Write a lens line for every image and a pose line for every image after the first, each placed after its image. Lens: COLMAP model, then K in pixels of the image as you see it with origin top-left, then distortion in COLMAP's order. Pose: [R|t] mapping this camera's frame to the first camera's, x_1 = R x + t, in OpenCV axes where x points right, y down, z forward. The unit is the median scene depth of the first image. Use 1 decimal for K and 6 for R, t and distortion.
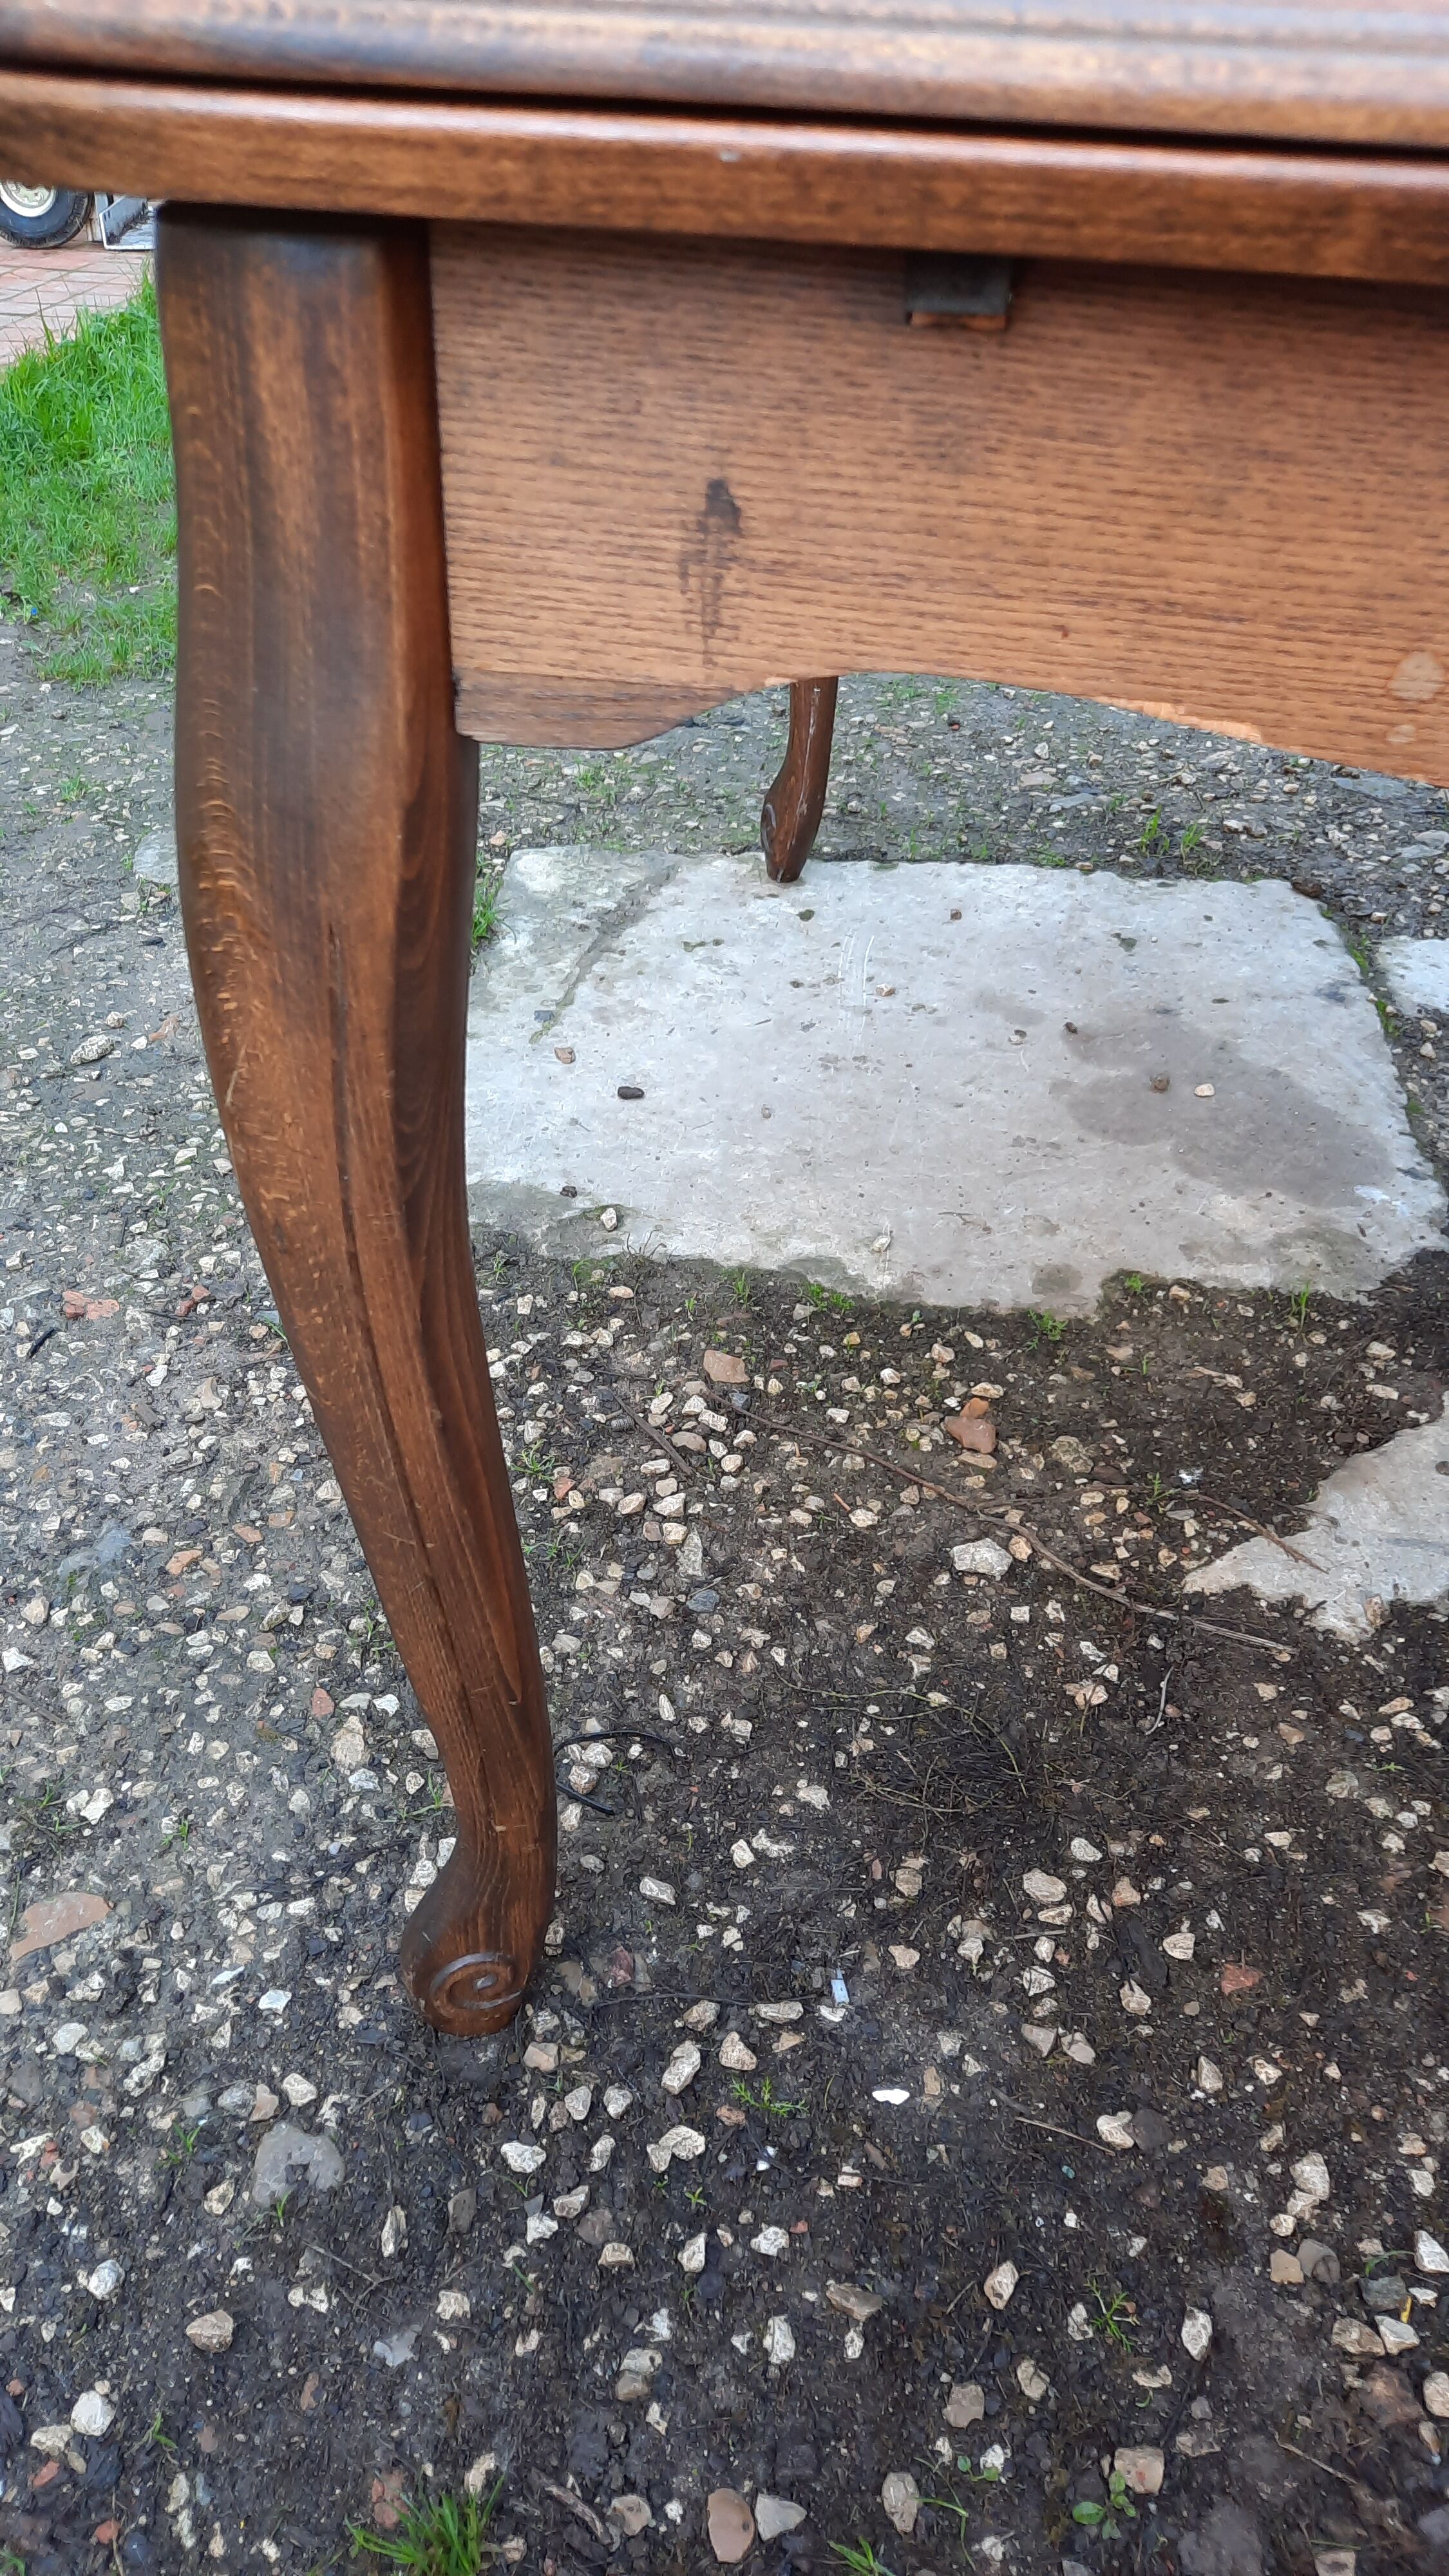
lens RADIAL K [[1876.6, 0, 684.0], [0, 1876.6, 1298.7], [0, 0, 1]] dist [0.059808, -0.068977]
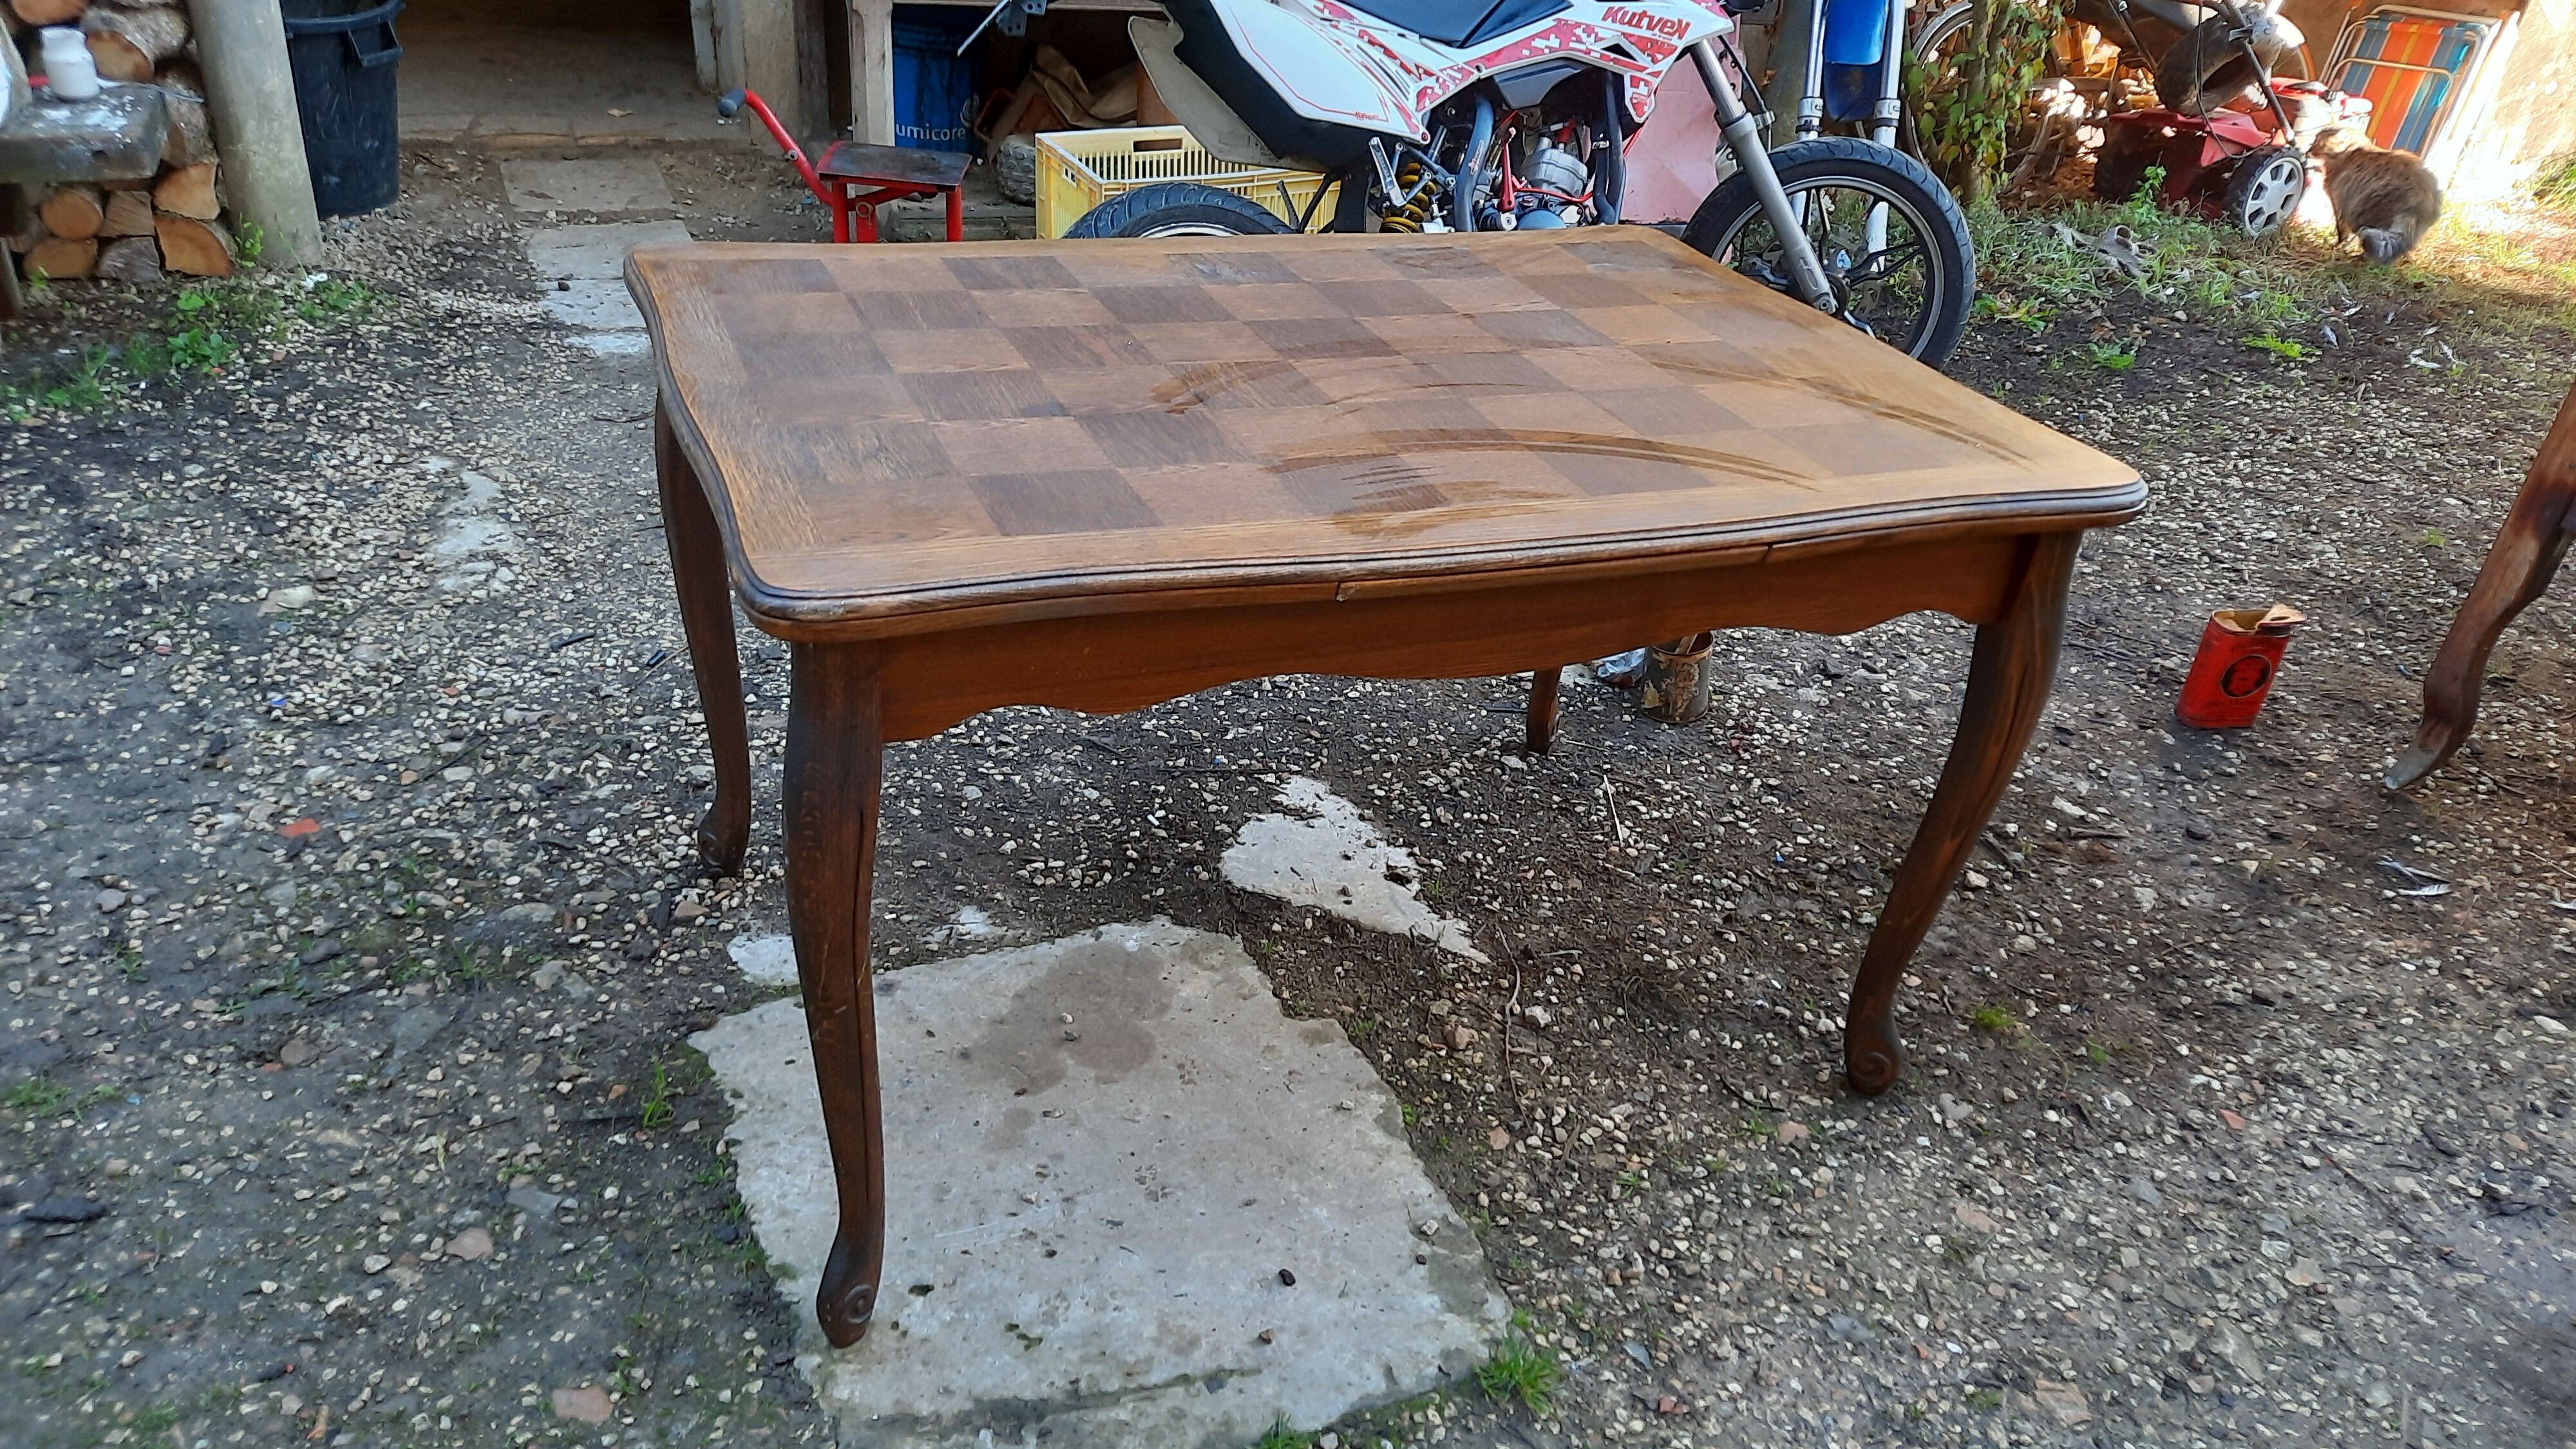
lens RADIAL K [[1878.0, 0, 1288.0], [0, 1878.0, 724.5], [0, 0, 1]] dist [0.064048, -0.060165]
pose [[-0.533872, -0.474032, 0.700196, -1.092422], [0.442225, 0.549274, 0.709038, -1.788142], [-0.720706, 0.688180, -0.083613, 1.259044]]
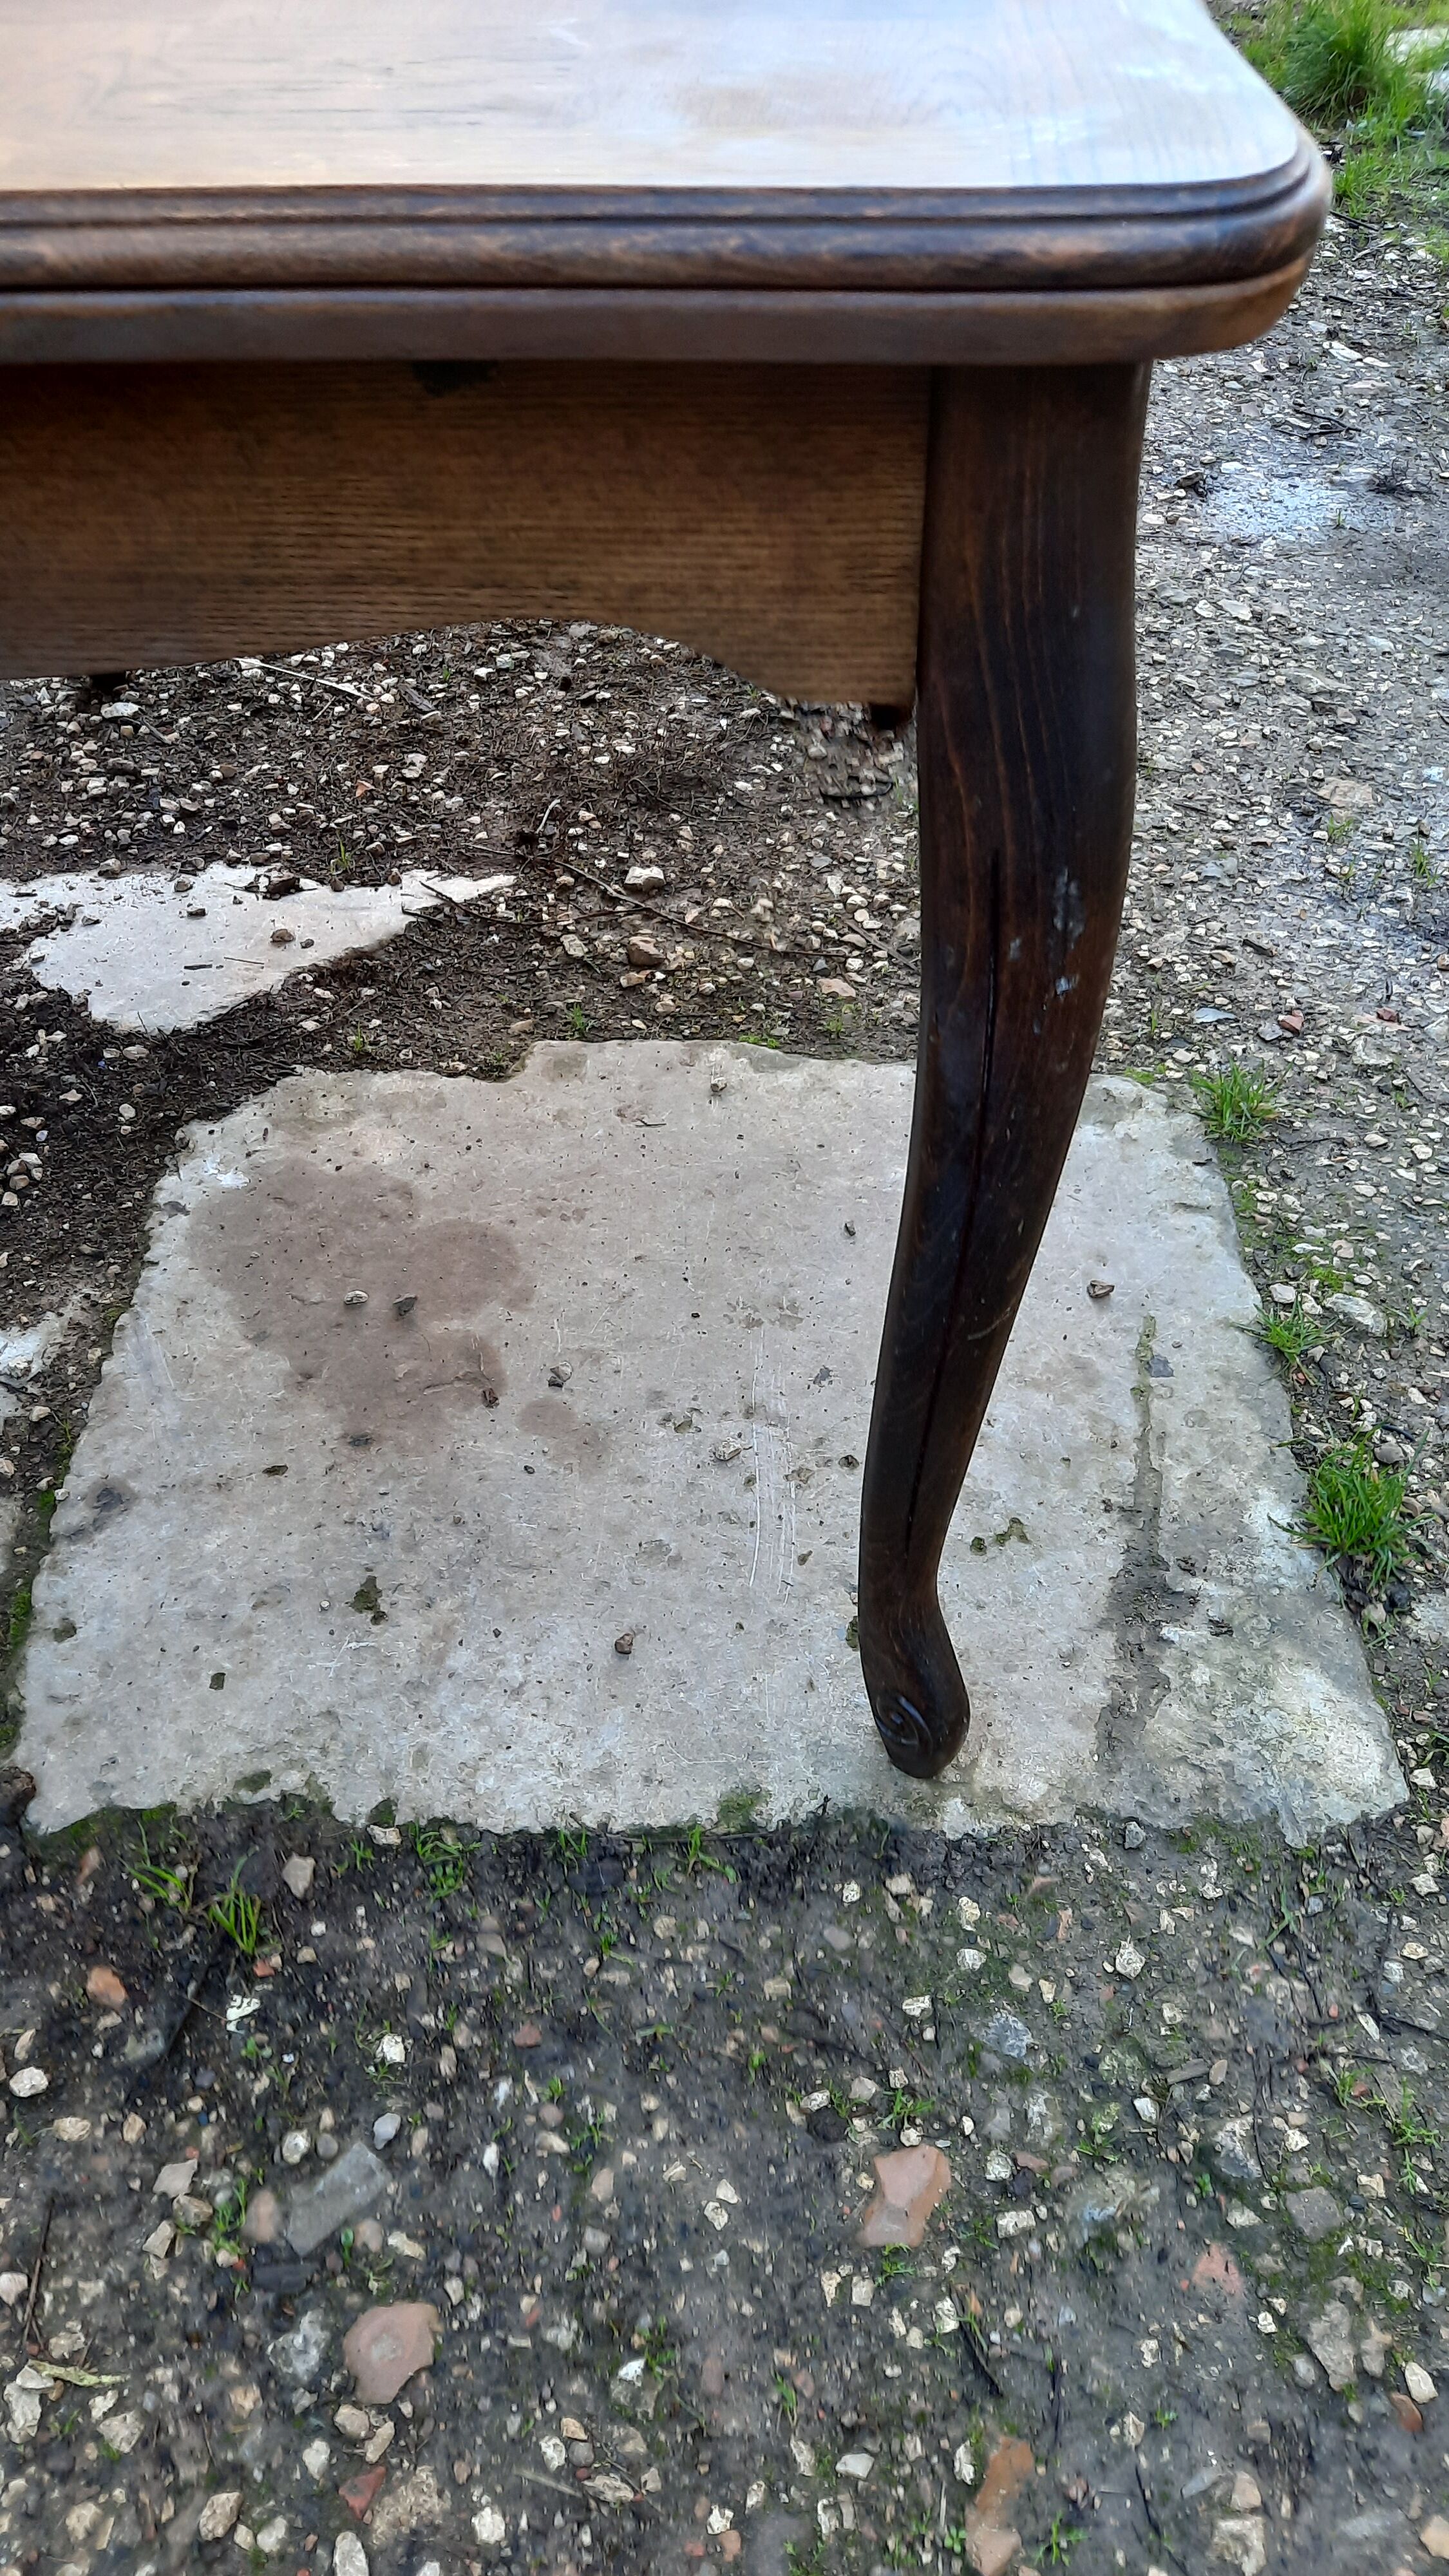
lens RADIAL K [[1890.7, 0, 681.2], [0, 1890.7, 1305.7], [0, 0, 1]] dist [0.052862, -0.062769]
pose [[-0.995608, 0.056967, -0.074287, 0.287538], [-0.066921, 0.121807, 0.990295, -1.466795], [0.065463, 0.990918, -0.117459, 1.669202]]
